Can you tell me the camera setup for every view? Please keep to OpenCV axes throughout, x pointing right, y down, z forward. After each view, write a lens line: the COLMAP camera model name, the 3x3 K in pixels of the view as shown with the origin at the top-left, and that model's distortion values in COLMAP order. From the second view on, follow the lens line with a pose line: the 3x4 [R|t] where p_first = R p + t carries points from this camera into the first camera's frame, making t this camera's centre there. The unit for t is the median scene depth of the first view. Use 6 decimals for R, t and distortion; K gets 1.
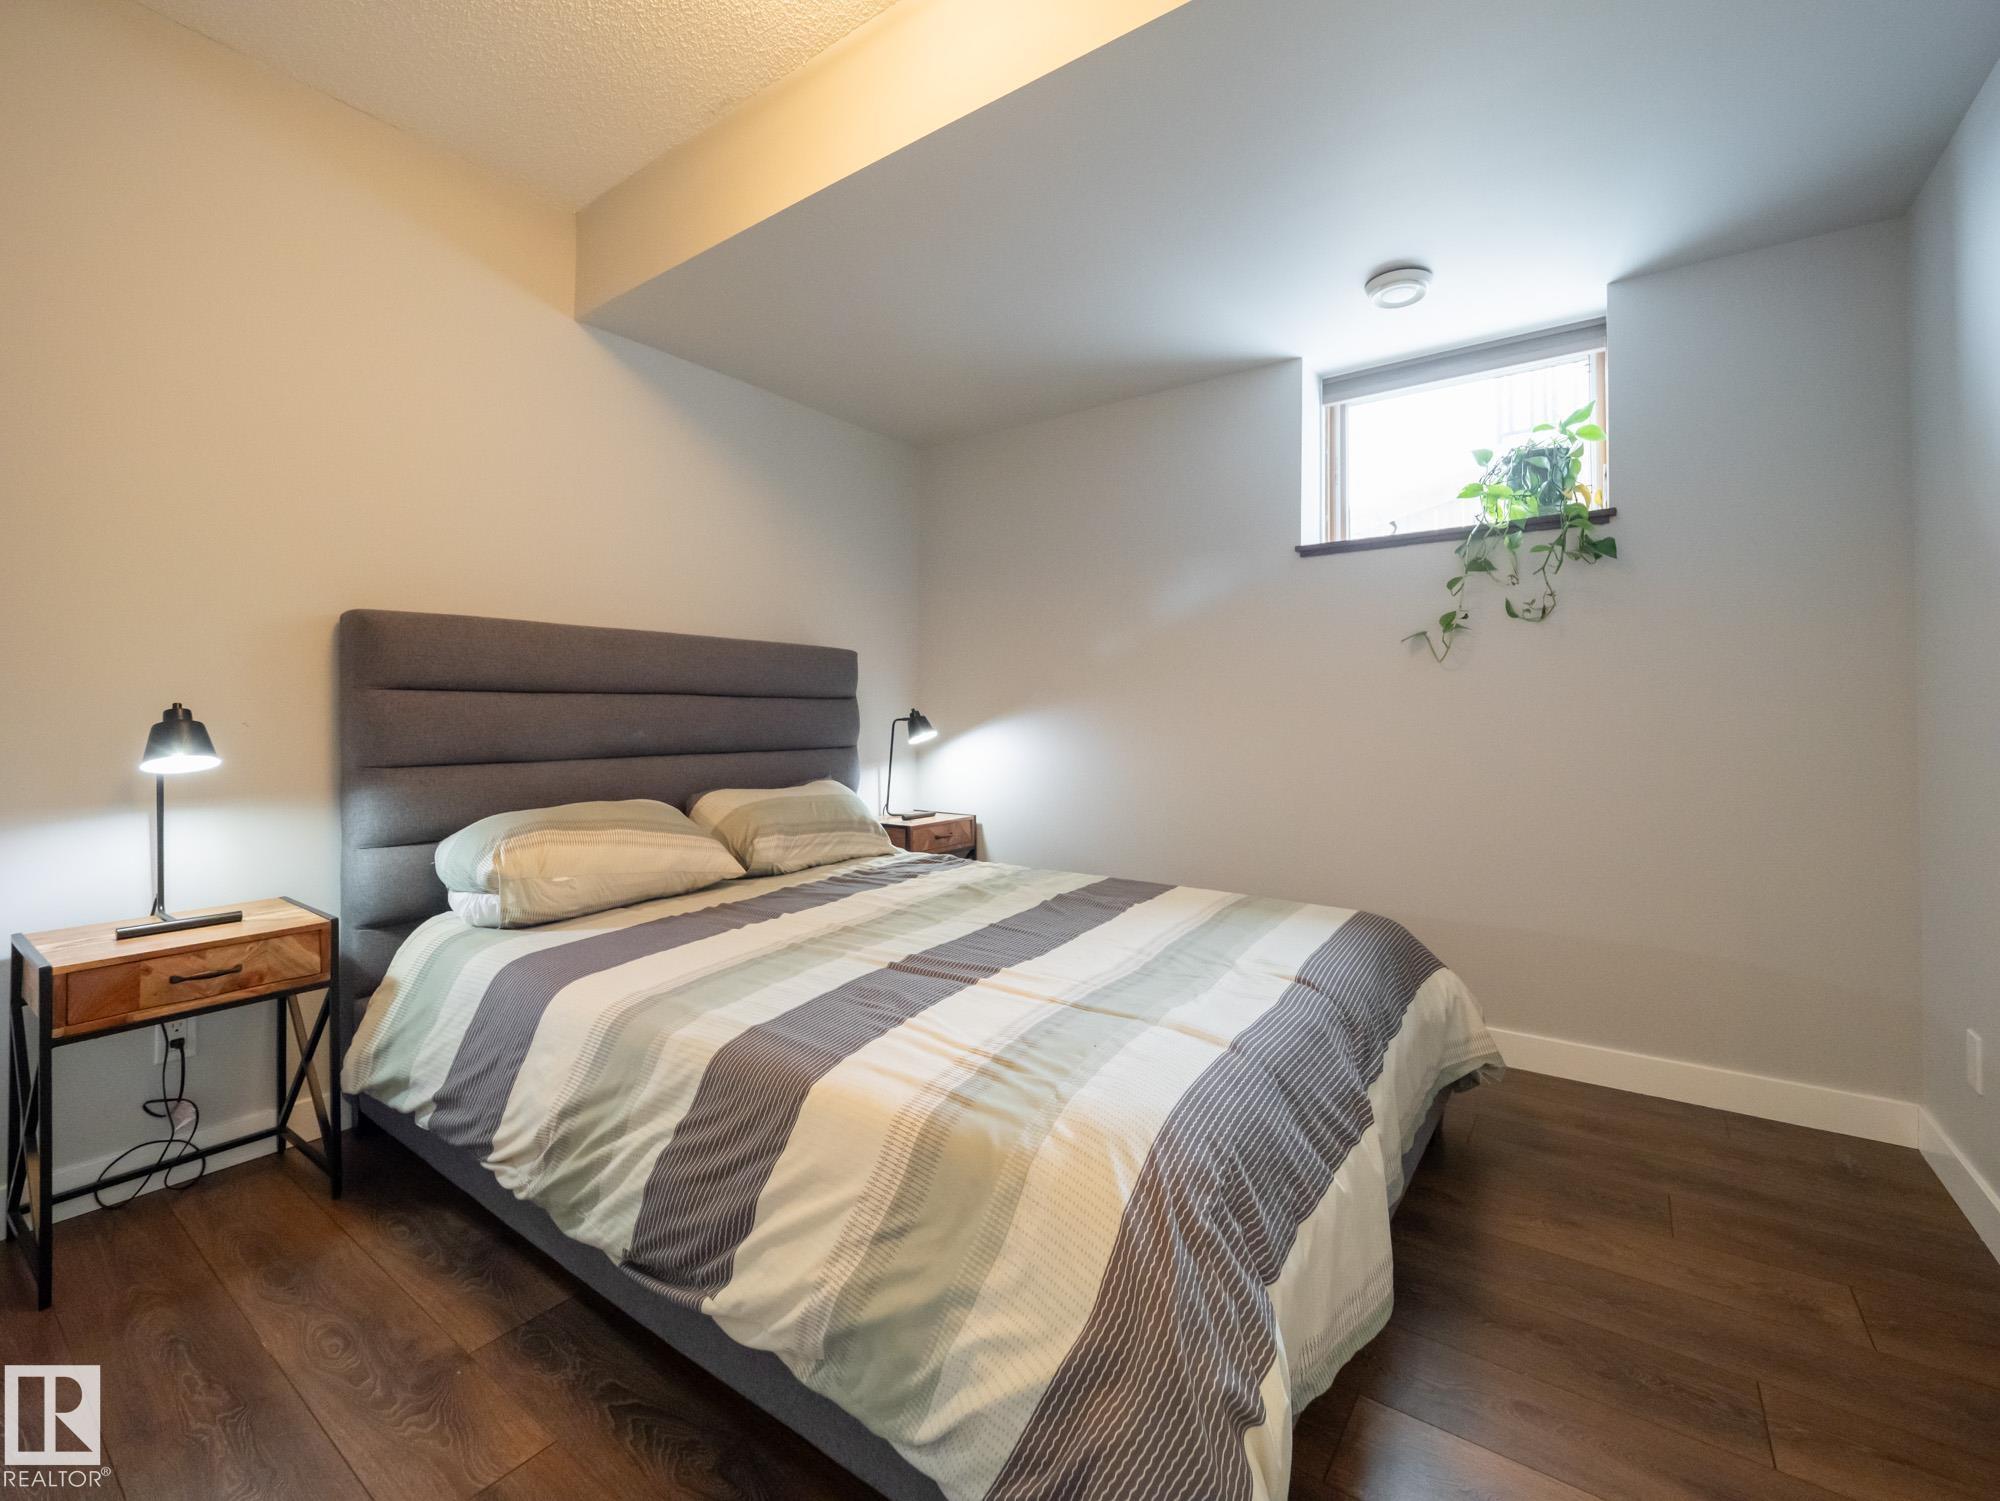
lens RADIAL K [[831.2, 0, 1004.6], [0, 831.2, 735.5], [0, 0, 1]] dist [0.002147, -0.010978]
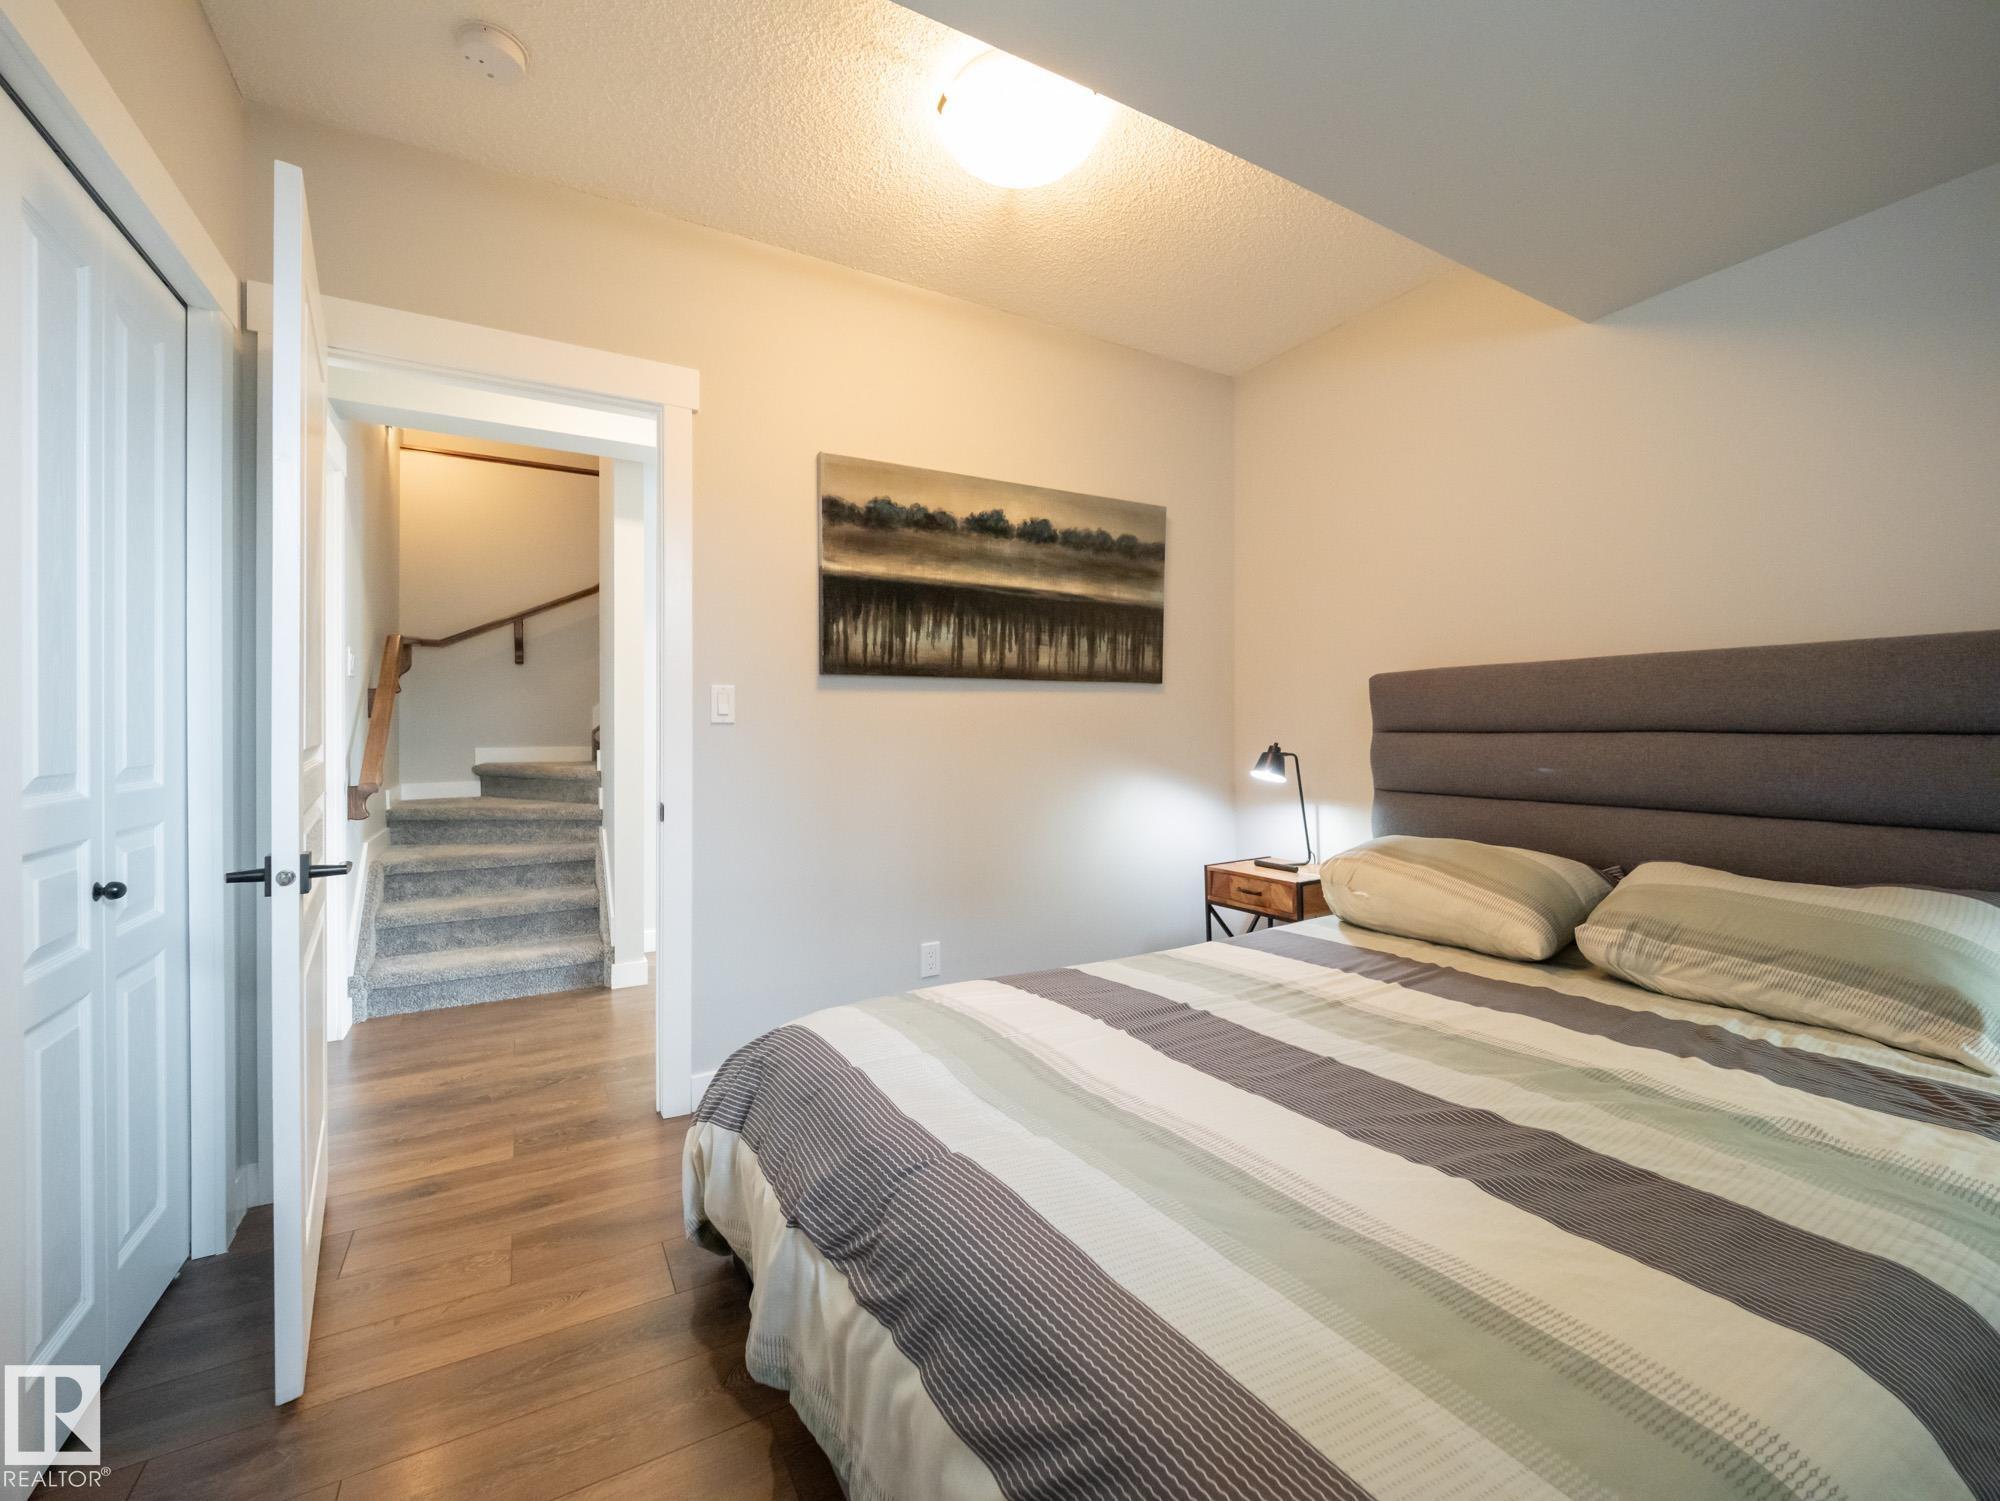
lens RADIAL K [[831.2, 0, 1004.6], [0, 831.2, 735.5], [0, 0, 1]] dist [0.002147, -0.010978]
pose [[-0.399463, 0.008623, -0.916709, 0.876019], [-0.023245, 0.999539, 0.019531, -0.073138], [0.916455, 0.029111, -0.399078, 1.167828]]
